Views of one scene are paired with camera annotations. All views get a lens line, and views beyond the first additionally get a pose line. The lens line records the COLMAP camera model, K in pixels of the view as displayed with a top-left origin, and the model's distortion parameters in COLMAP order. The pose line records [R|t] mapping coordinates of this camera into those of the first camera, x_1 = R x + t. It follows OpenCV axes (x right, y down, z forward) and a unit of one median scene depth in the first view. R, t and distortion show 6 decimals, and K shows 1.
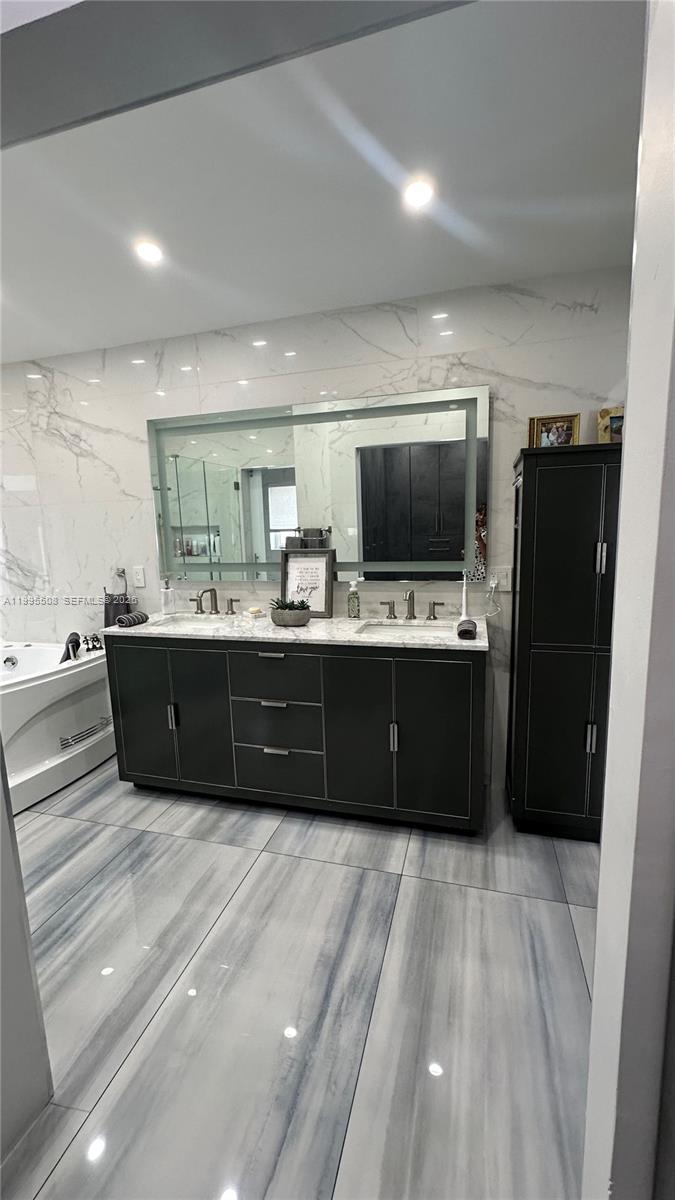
lens RADIAL K [[475.8, 0, 337.6], [0, 475.8, 602.1], [0, 0, 1]] dist [-0.003488, -0.000248]
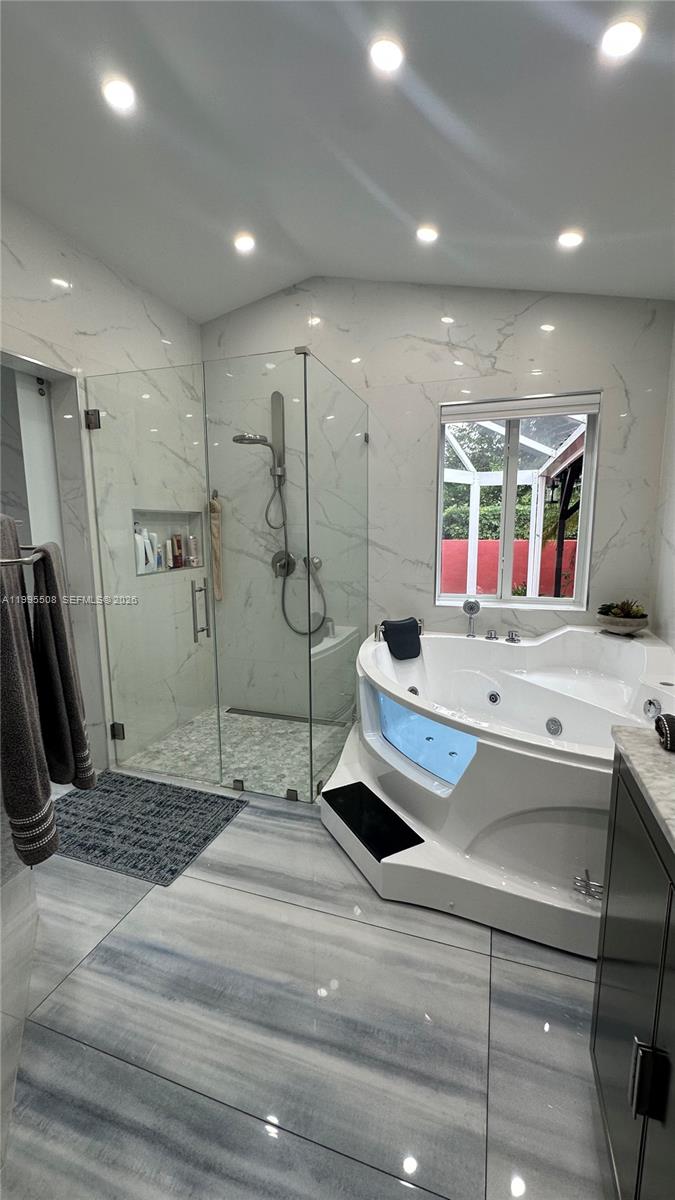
lens RADIAL K [[479.6, 0, 337.5], [0, 479.6, 600.0], [0, 0, 1]] dist [-0.002165, 0.000224]
pose [[-0.043992, 0.182364, -0.982246, -0.100975], [-0.140912, 0.972236, 0.186817, -0.122221], [0.989044, 0.146629, -0.017073, 0.928624]]
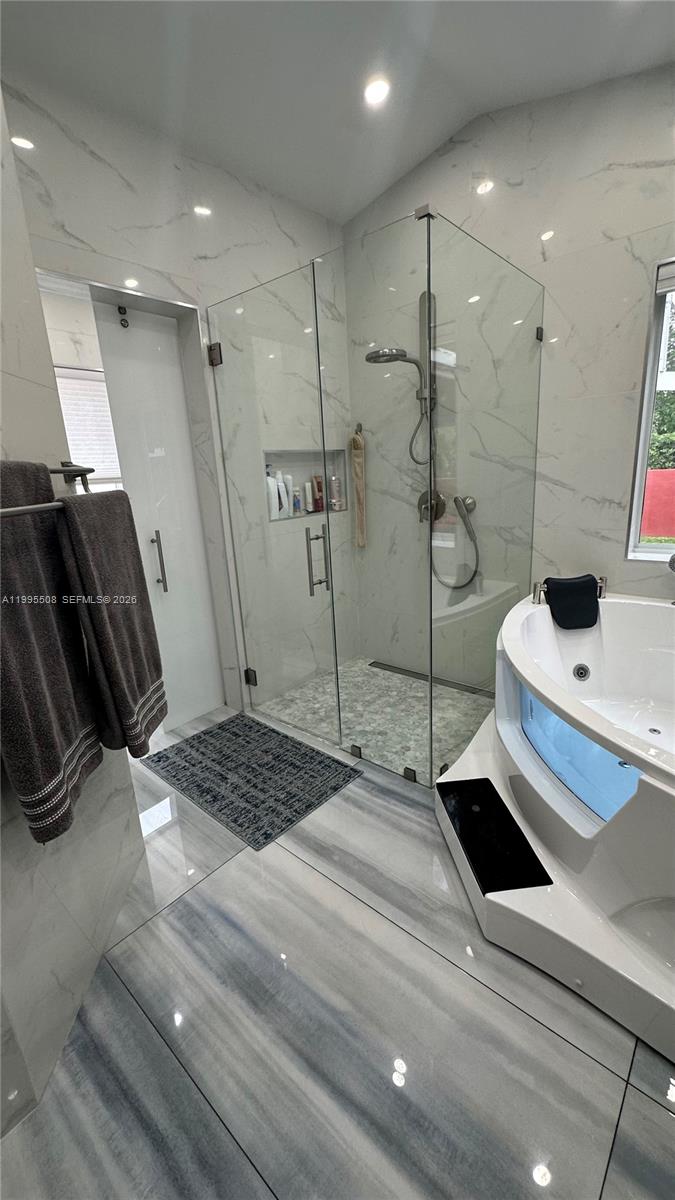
lens RADIAL K [[479.6, 0, 337.5], [0, 479.6, 600.0], [0, 0, 1]] dist [-0.002165, 0.000224]
pose [[-0.422592, 0.287052, -0.859661, -0.329320], [-0.067425, 0.935933, 0.345665, -0.119531], [0.903809, 0.204037, -0.376163, 1.044735]]
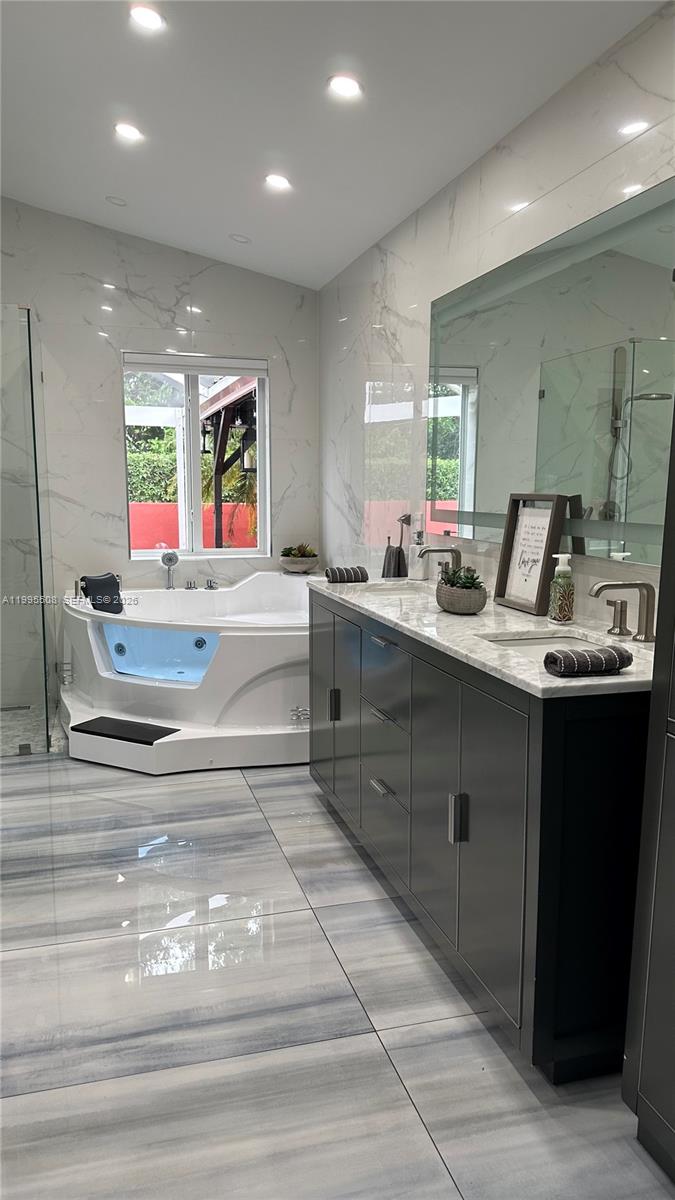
lens RADIAL K [[843.0, 0, 329.8], [0, 843.0, 601.2], [0, 0, 1]] dist [0.111596, -0.147051]
pose [[0.524205, 0.148258, -0.838587, 0.919060], [-0.147342, 0.985668, 0.082157, -0.039235], [0.838749, 0.080492, 0.538536, 0.322536]]
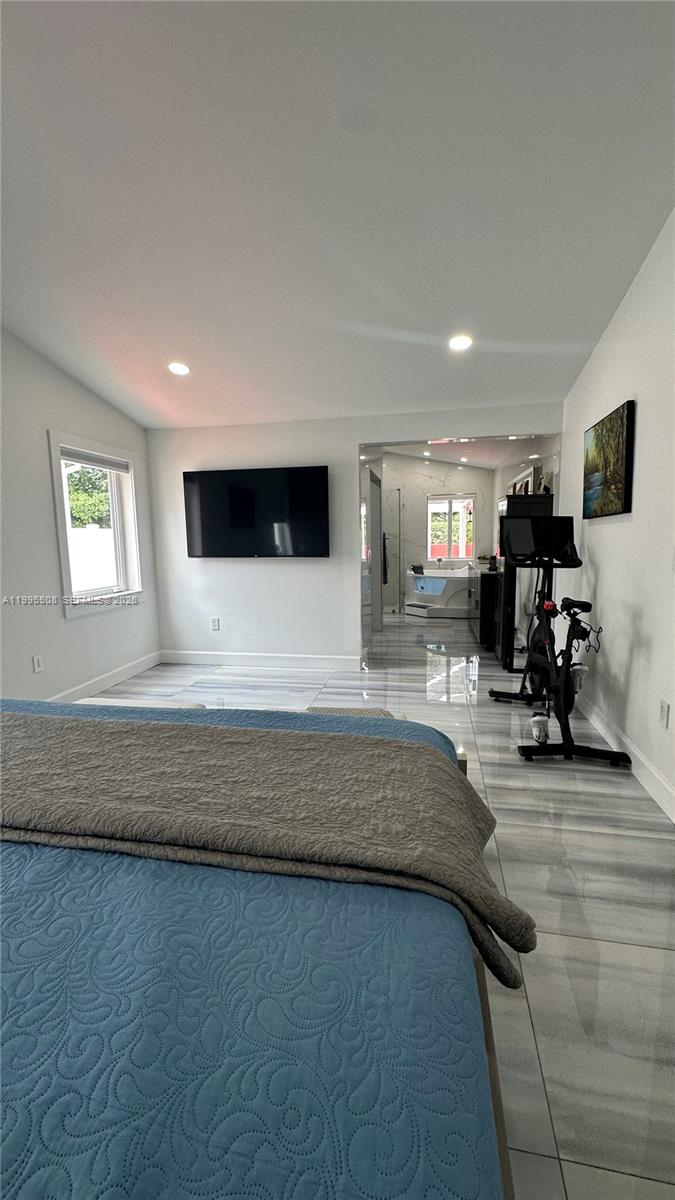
lens RADIAL K [[479.6, 0, 337.5], [0, 479.6, 600.0], [0, 0, 1]] dist [-0.002165, 0.000224]
pose [[0.080331, 0.157209, -0.984293, 2.967558], [-0.131997, 0.980465, 0.145825, -0.045326], [0.987990, 0.118210, 0.099513, -0.074316]]
